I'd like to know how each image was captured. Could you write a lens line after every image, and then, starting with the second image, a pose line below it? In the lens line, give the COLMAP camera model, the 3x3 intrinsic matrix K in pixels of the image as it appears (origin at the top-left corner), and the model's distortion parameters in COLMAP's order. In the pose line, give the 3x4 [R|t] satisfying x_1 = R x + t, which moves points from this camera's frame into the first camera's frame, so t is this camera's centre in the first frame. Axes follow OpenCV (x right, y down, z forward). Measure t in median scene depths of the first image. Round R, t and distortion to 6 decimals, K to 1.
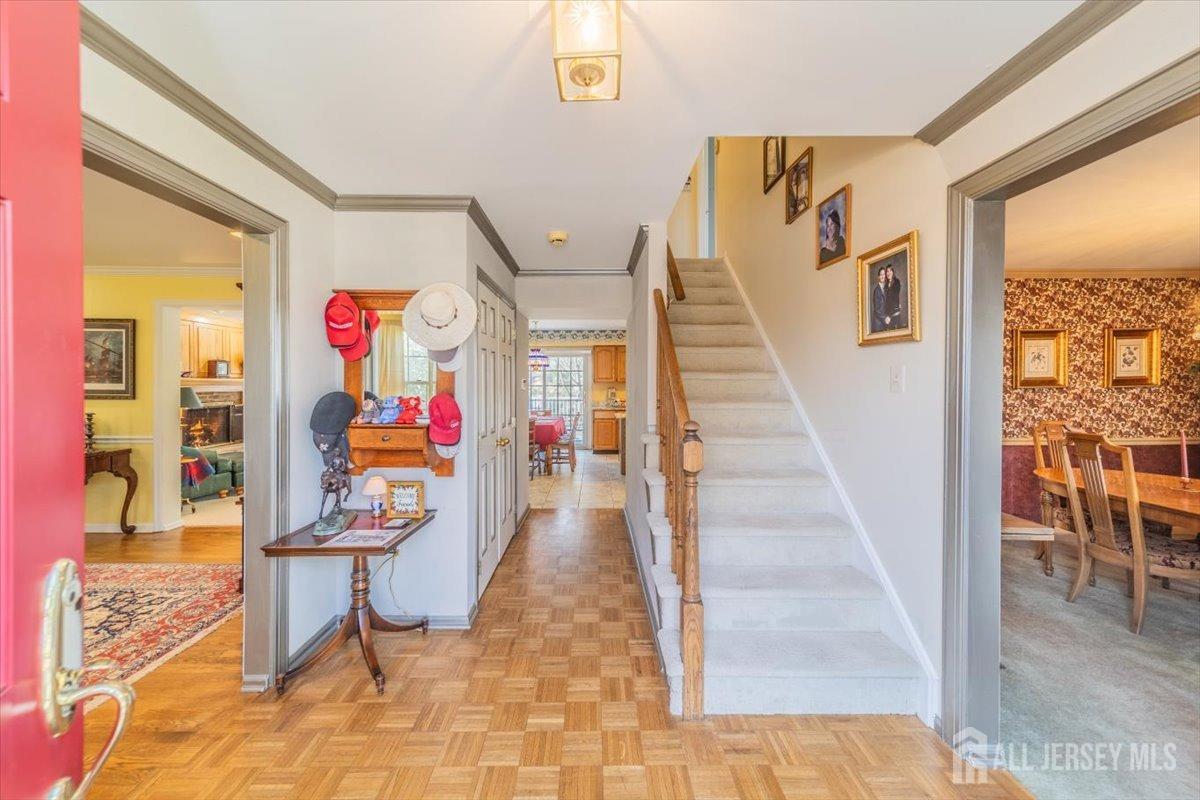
lens RADIAL K [[431.9, 0, 598.3], [0, 431.9, 379.9], [0, 0, 1]] dist [0.006351, 0.000048]
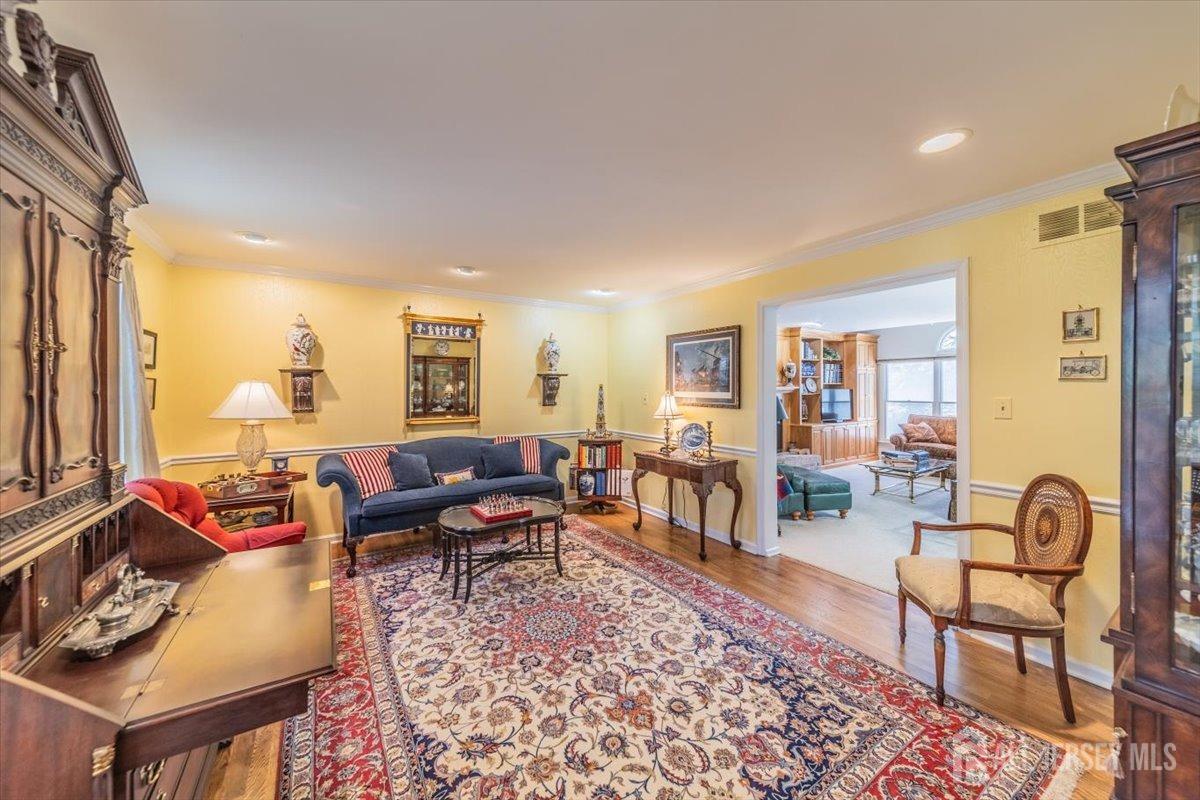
lens RADIAL K [[431.9, 0, 598.3], [0, 431.9, 379.9], [0, 0, 1]] dist [0.006351, 0.000048]
pose [[0.550063, -0.018403, -0.834920, -0.392365], [0.003422, 0.999798, -0.019783, -0.001384], [0.835116, 0.008025, 0.550015, 0.192505]]
